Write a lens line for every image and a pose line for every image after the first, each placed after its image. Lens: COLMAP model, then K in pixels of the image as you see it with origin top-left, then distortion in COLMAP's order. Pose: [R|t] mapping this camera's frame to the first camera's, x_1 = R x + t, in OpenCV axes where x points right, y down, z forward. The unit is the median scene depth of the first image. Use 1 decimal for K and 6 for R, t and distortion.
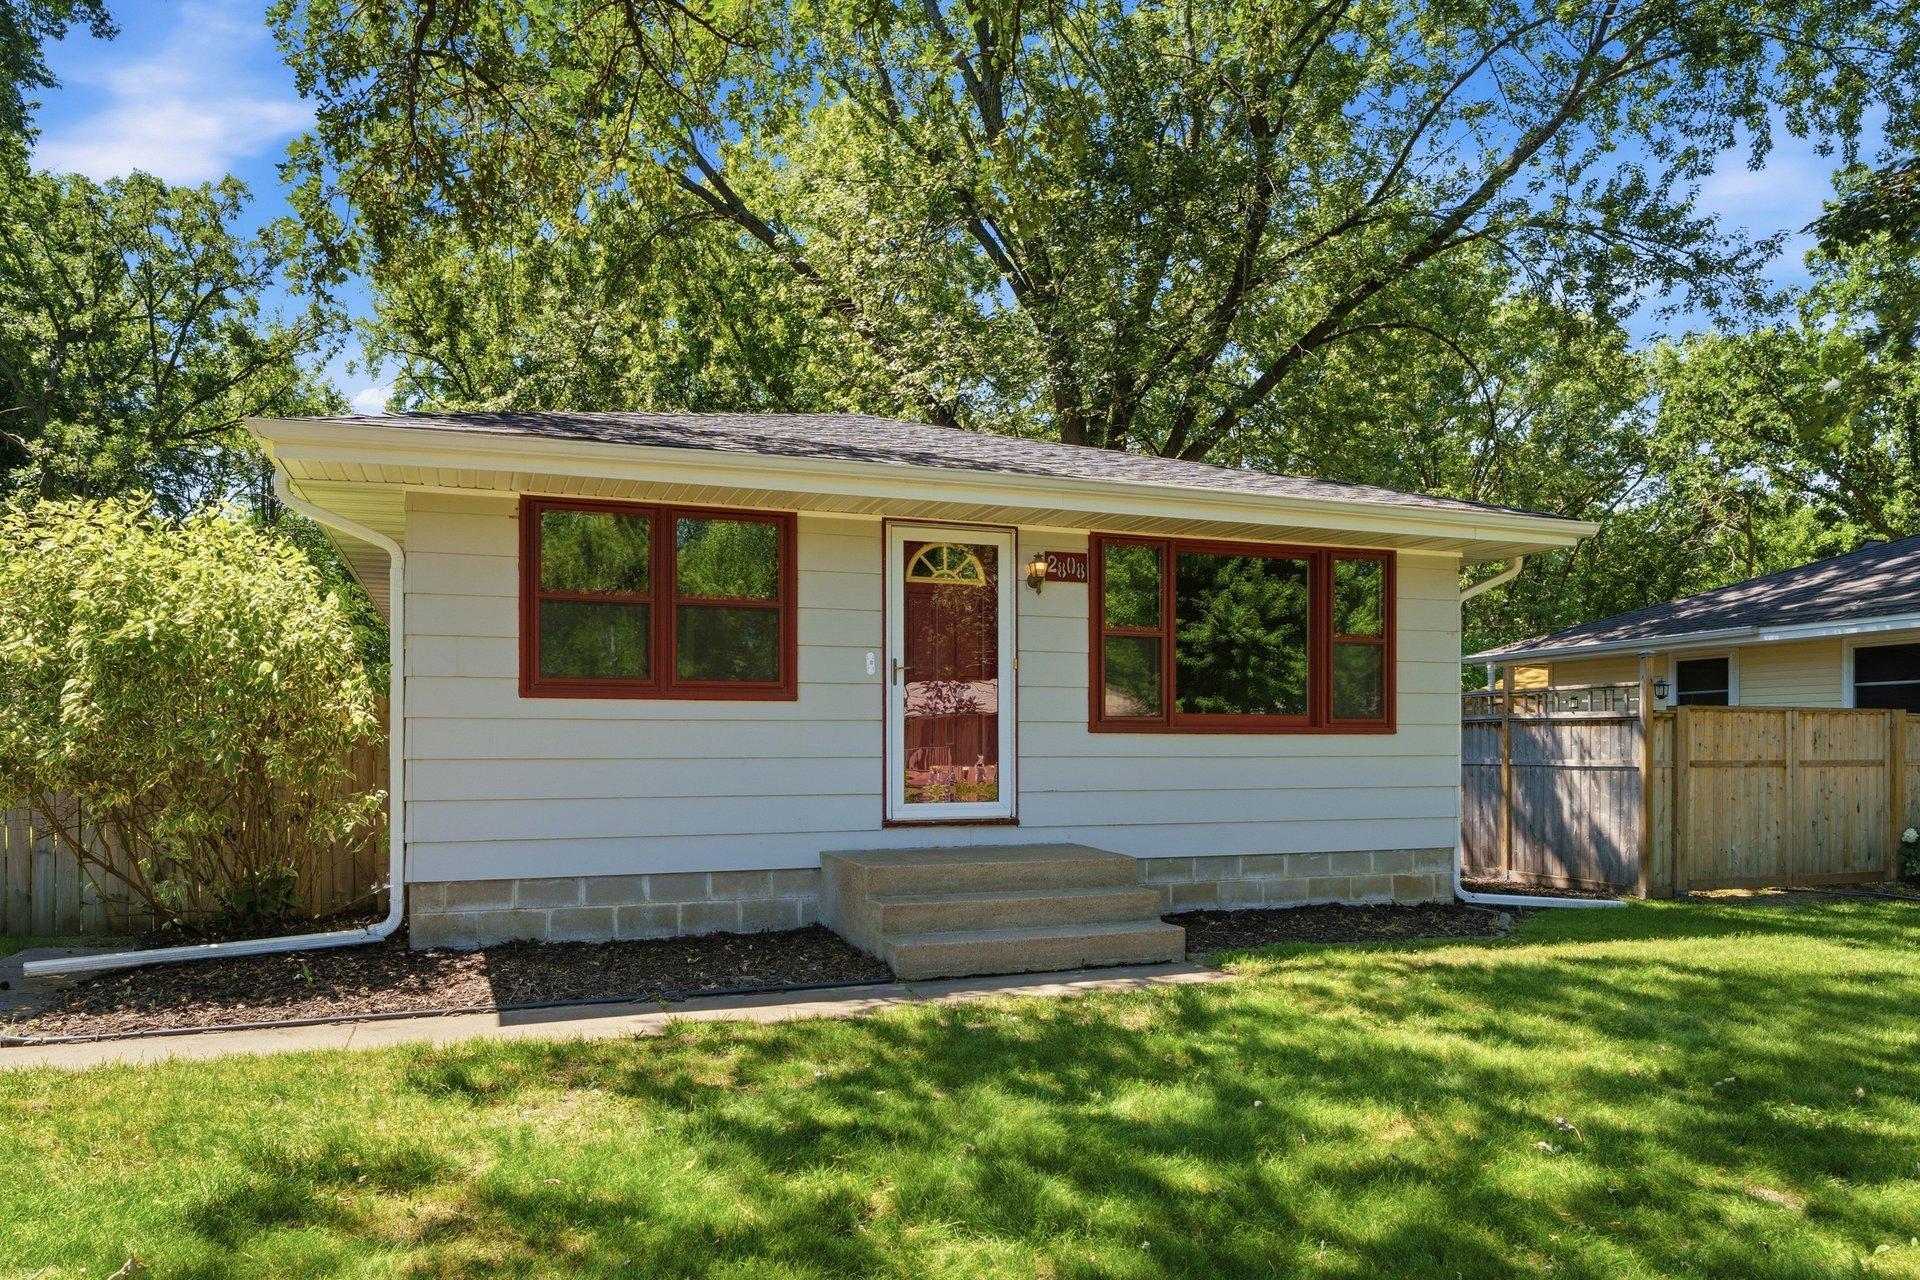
lens RADIAL K [[1322.2, 0, 996.7], [0, 1322.2, 743.4], [0, 0, 1]] dist [0.060648, -0.068403]
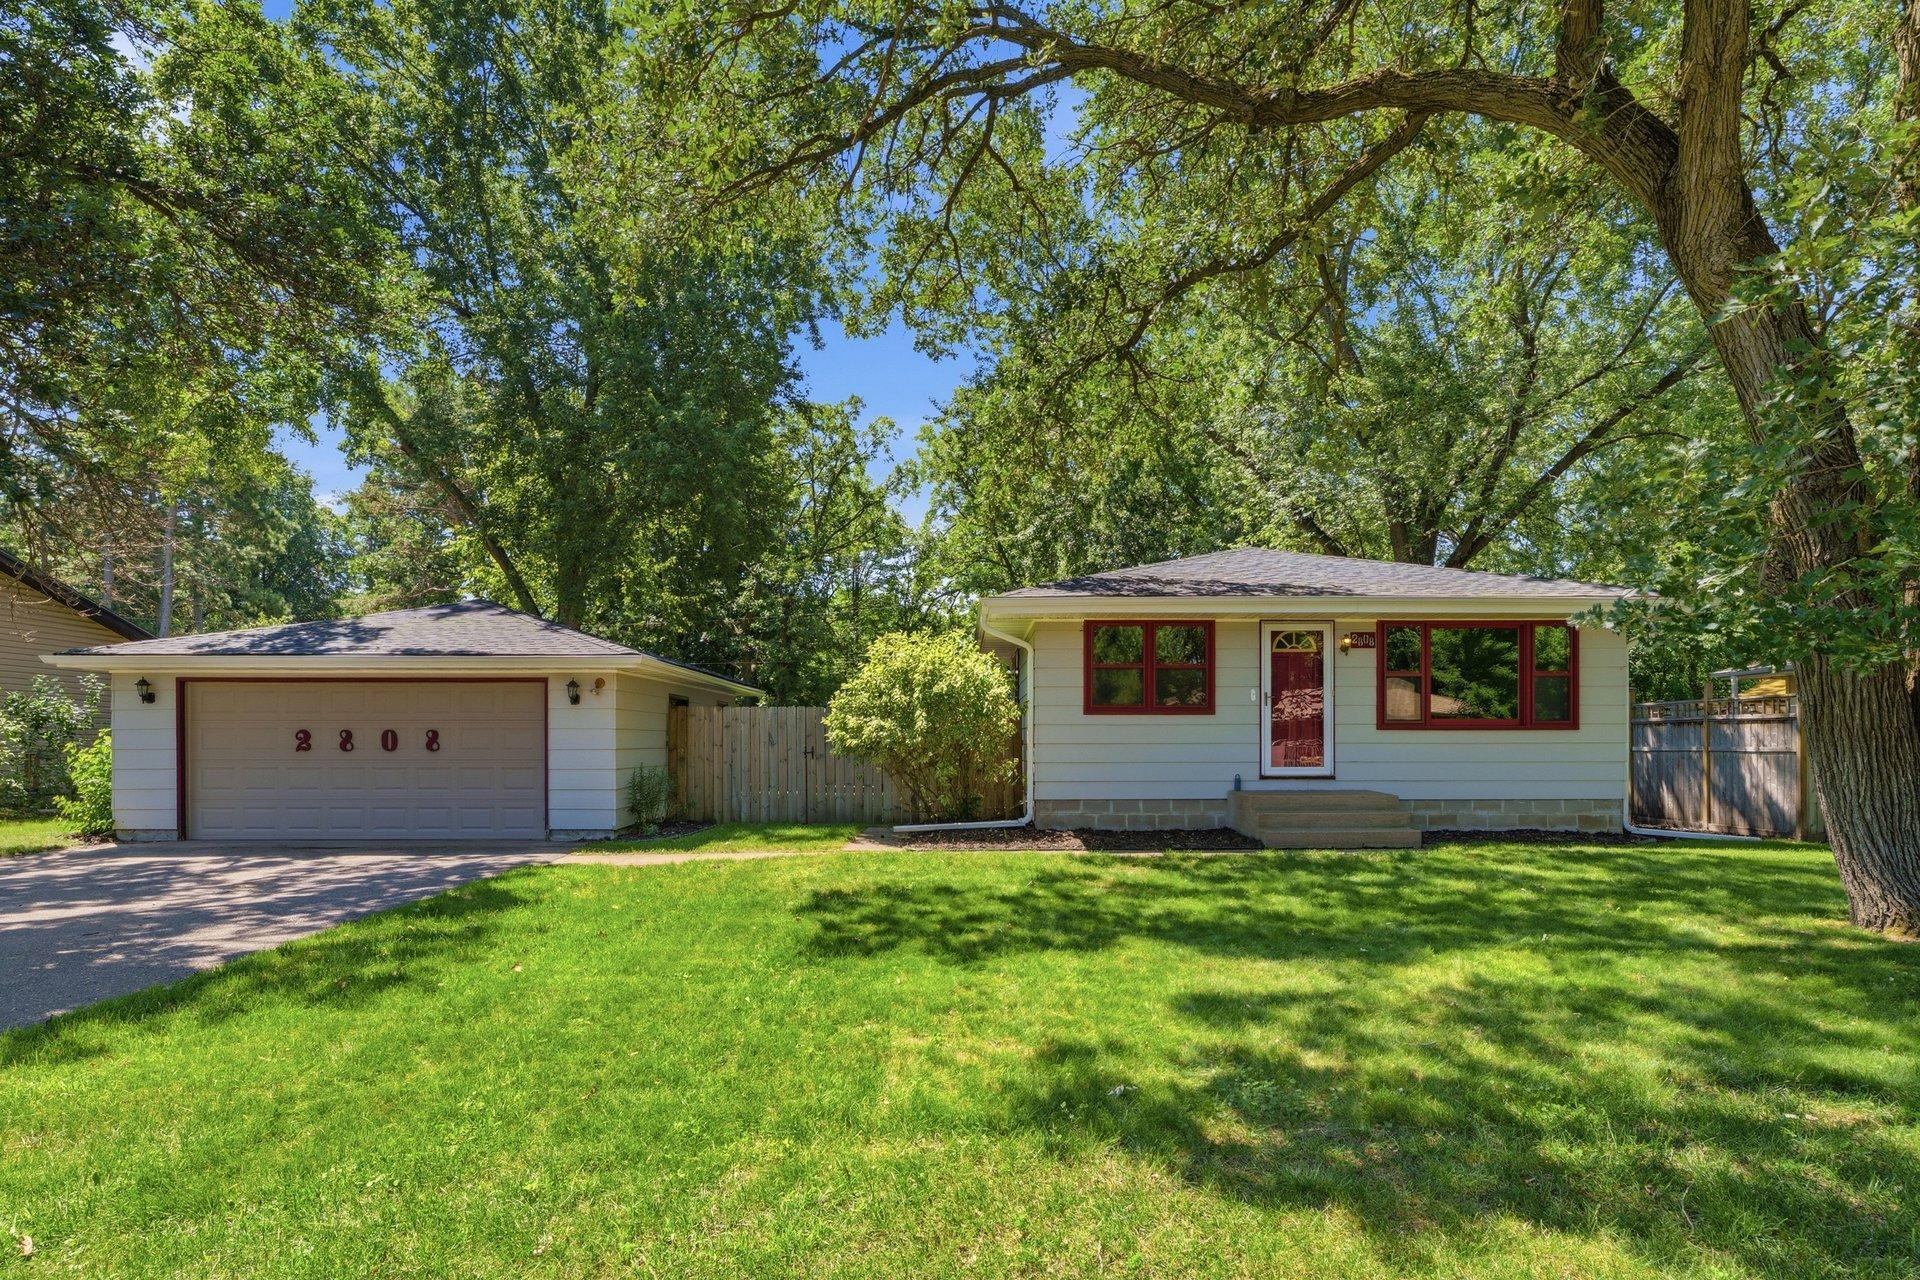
lens RADIAL K [[1053.6, 0, 965.4], [0, 1053.6, 750.4], [0, 0, 1]] dist [0.000253, -0.000244]
pose [[0.934023, 0.001560, -0.357211, 0.059221], [0.001350, 0.999968, 0.007898, 0.007890], [0.357212, -0.007859, 0.933990, -0.562686]]
